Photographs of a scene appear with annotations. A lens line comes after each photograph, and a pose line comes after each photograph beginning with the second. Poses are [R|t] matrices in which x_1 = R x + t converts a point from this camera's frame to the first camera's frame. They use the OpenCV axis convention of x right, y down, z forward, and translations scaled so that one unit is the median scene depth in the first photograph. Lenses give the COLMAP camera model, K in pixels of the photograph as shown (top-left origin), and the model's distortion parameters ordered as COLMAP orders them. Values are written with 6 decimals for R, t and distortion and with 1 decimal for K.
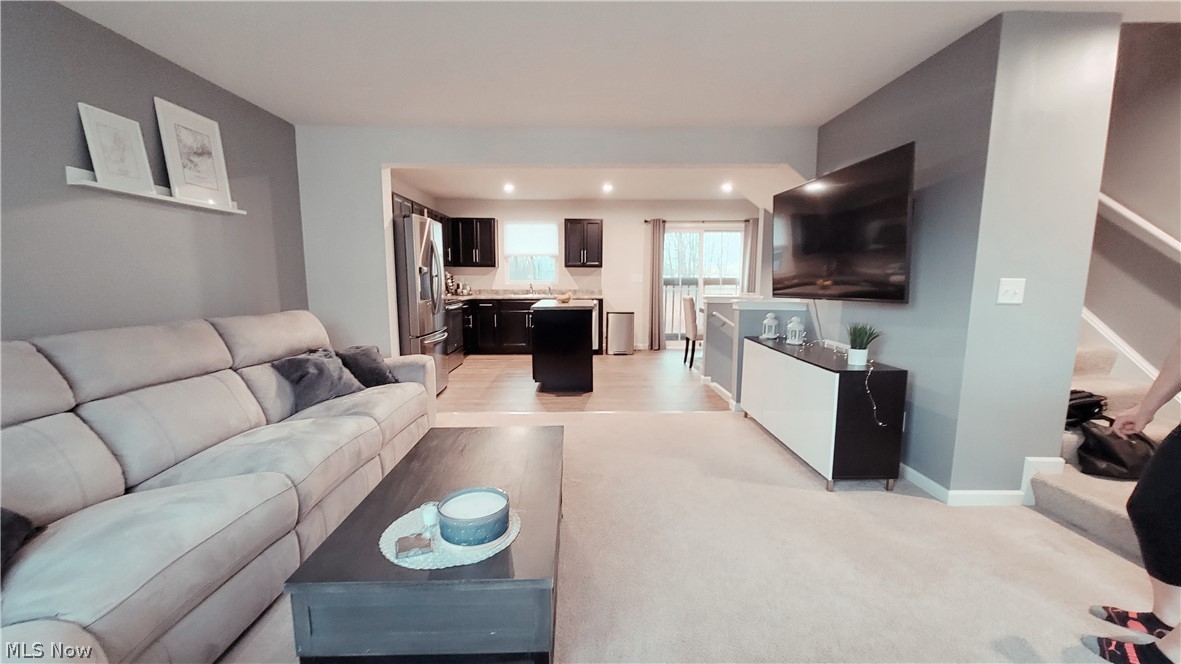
lens RADIAL K [[481.5, 0, 588.9], [0, 481.5, 342.6], [0, 0, 1]] dist [-0.003297, -0.000199]
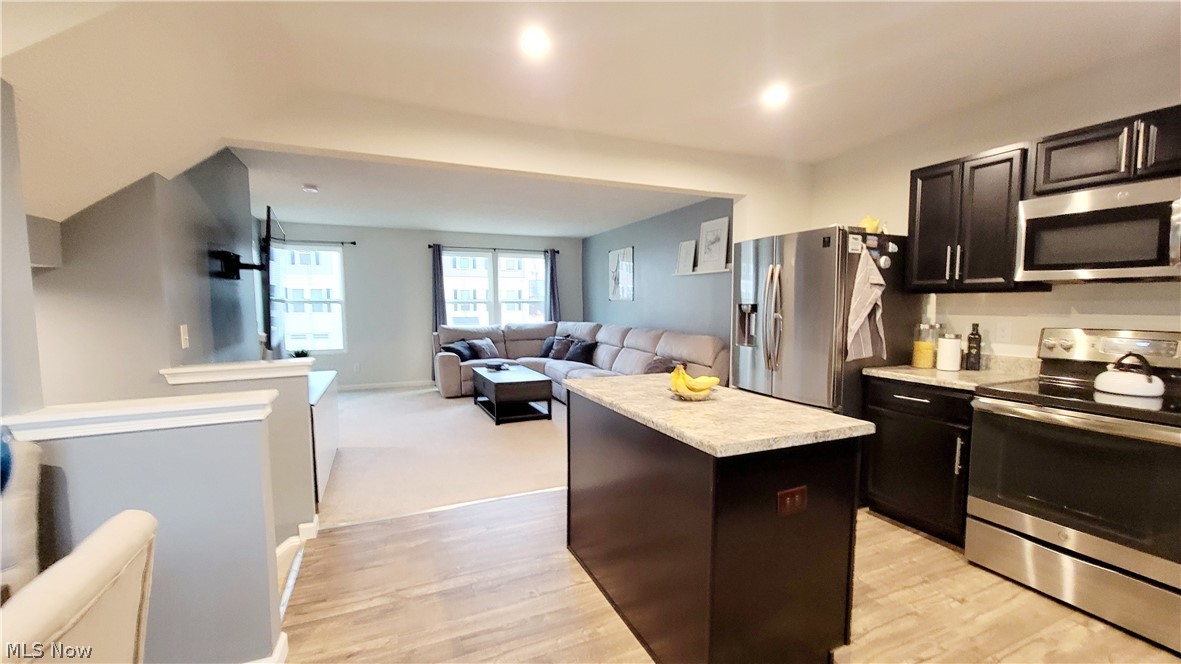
lens RADIAL K [[481.5, 0, 588.9], [0, 481.5, 342.6], [0, 0, 1]] dist [-0.003297, -0.000199]
pose [[-0.921270, 0.037159, -0.387145, 0.119473], [-0.047815, 0.977053, 0.207562, -0.147808], [0.385974, 0.209732, -0.898352, 0.969345]]
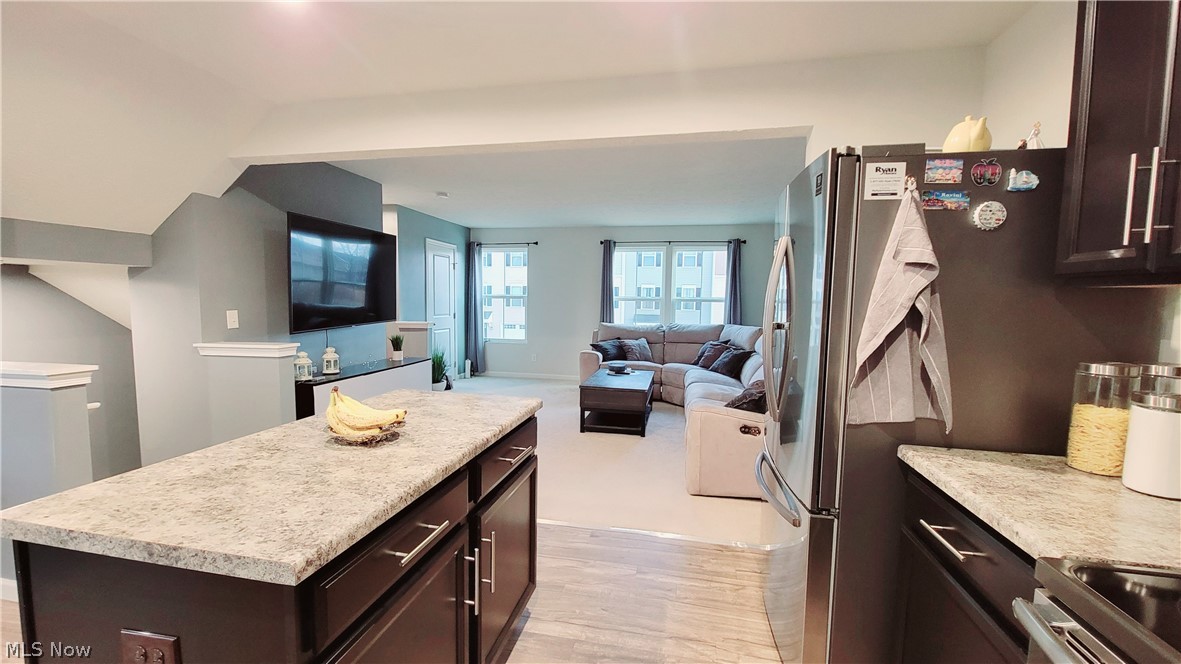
lens RADIAL K [[481.5, 0, 588.9], [0, 481.5, 342.6], [0, 0, 1]] dist [-0.003297, -0.000199]
pose [[-0.976122, -0.031715, 0.214896, -0.161699], [0.016584, 0.975516, 0.219302, -0.137331], [-0.216590, 0.217630, -0.951696, 0.900876]]
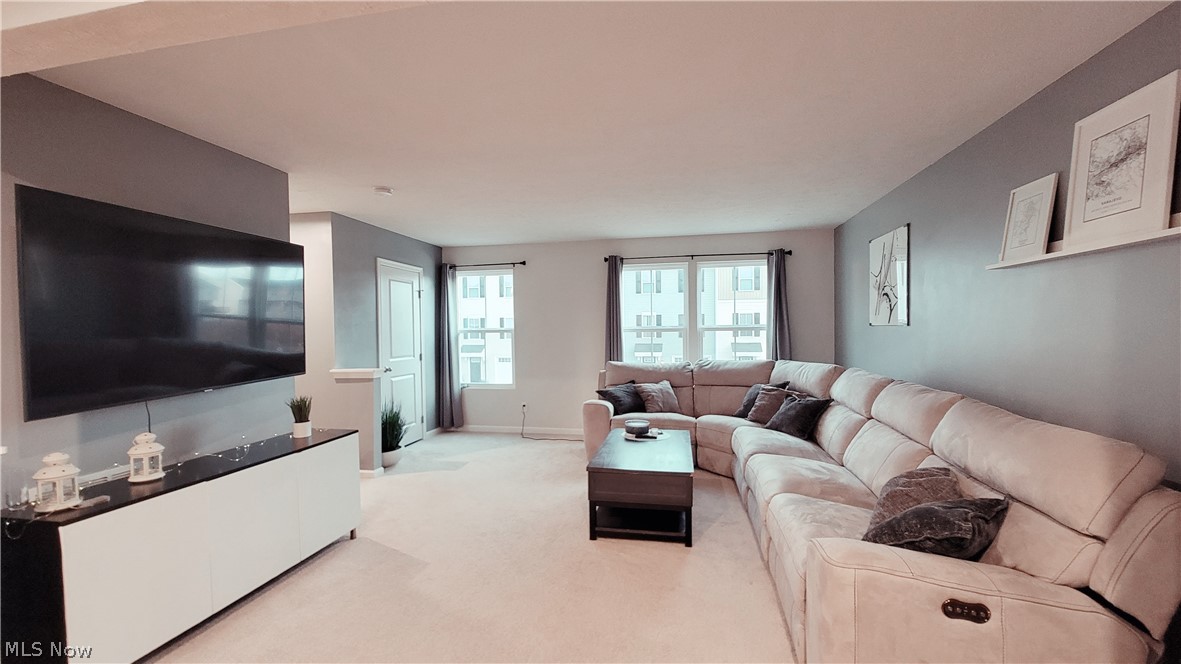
lens RADIAL K [[481.5, 0, 588.9], [0, 481.5, 342.6], [0, 0, 1]] dist [-0.003297, -0.000199]
pose [[-0.977539, 0.008687, 0.210575, -0.105095], [0.043167, 0.986220, 0.159705, -0.113515], [-0.206286, 0.165208, -0.964444, 0.693175]]
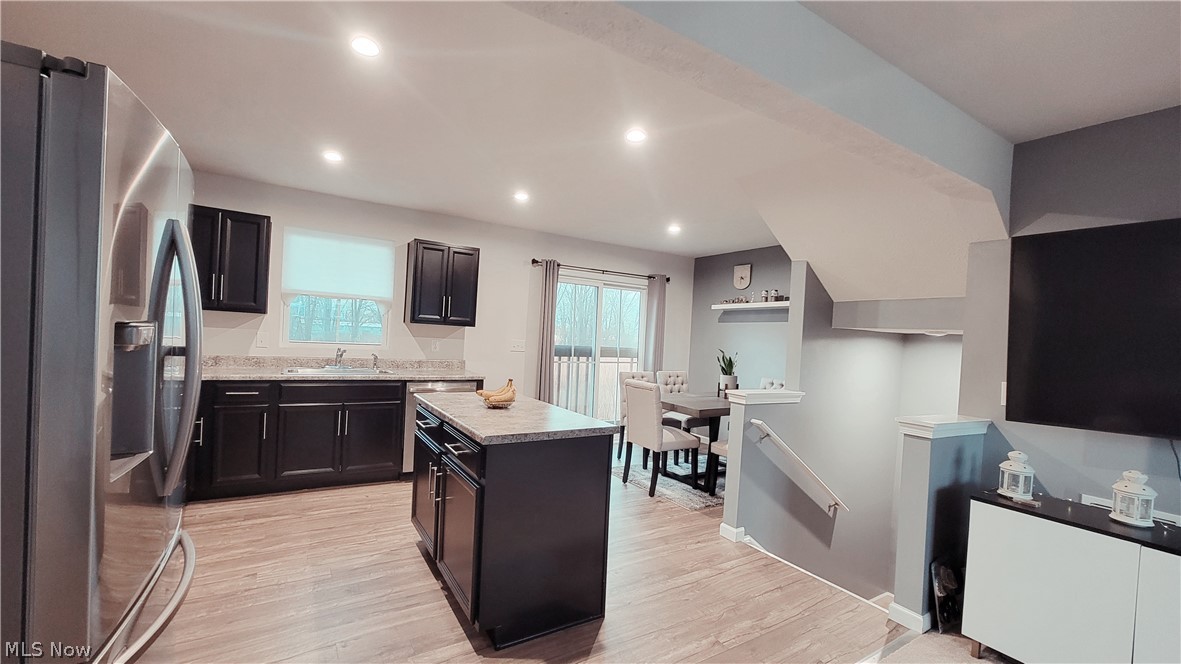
lens RADIAL K [[481.5, 0, 588.9], [0, 481.5, 342.6], [0, 0, 1]] dist [-0.003297, -0.000199]
pose [[0.852034, 0.039021, 0.522031, -0.168610], [0.016363, 0.994746, -0.101062, -0.072335], [-0.523231, 0.094651, 0.846918, 0.413822]]
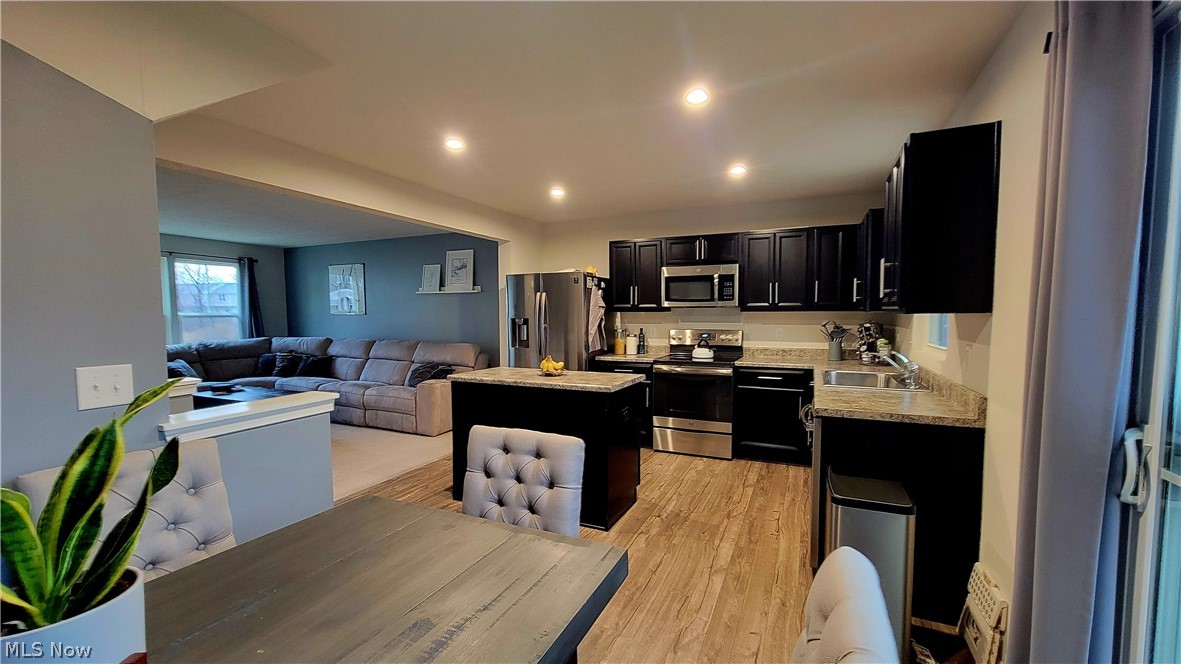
lens RADIAL K [[481.5, 0, 588.9], [0, 481.5, 342.6], [0, 0, 1]] dist [-0.003297, -0.000199]
pose [[-0.432850, 0.059199, -0.899520, 0.361016], [-0.118035, 0.985529, 0.121658, -0.154417], [0.893705, 0.158835, -0.419598, 0.973382]]
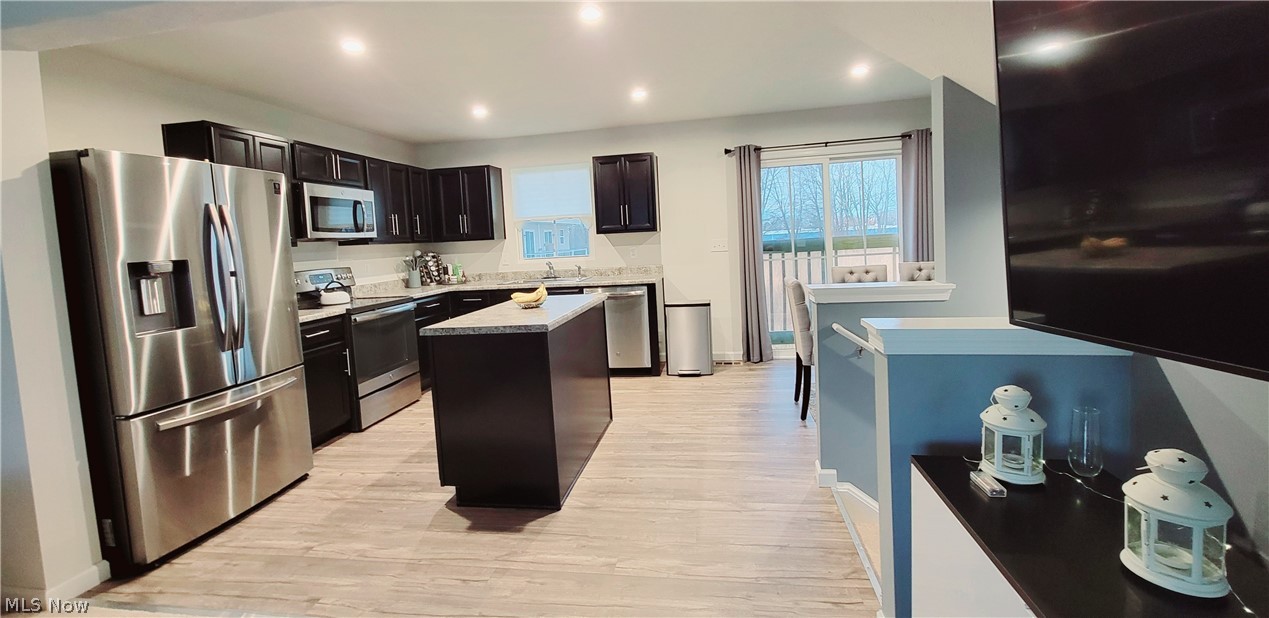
lens RADIAL K [[516.6, 0, 632.9], [0, 516.6, 273.4], [0, 0, 1]] dist [-0.002586, -0.000190]
pose [[0.981982, -0.041010, -0.184470, 0.119198], [0.028984, 0.997303, -0.067424, -0.058897], [0.186738, 0.060862, 0.980523, 0.355616]]
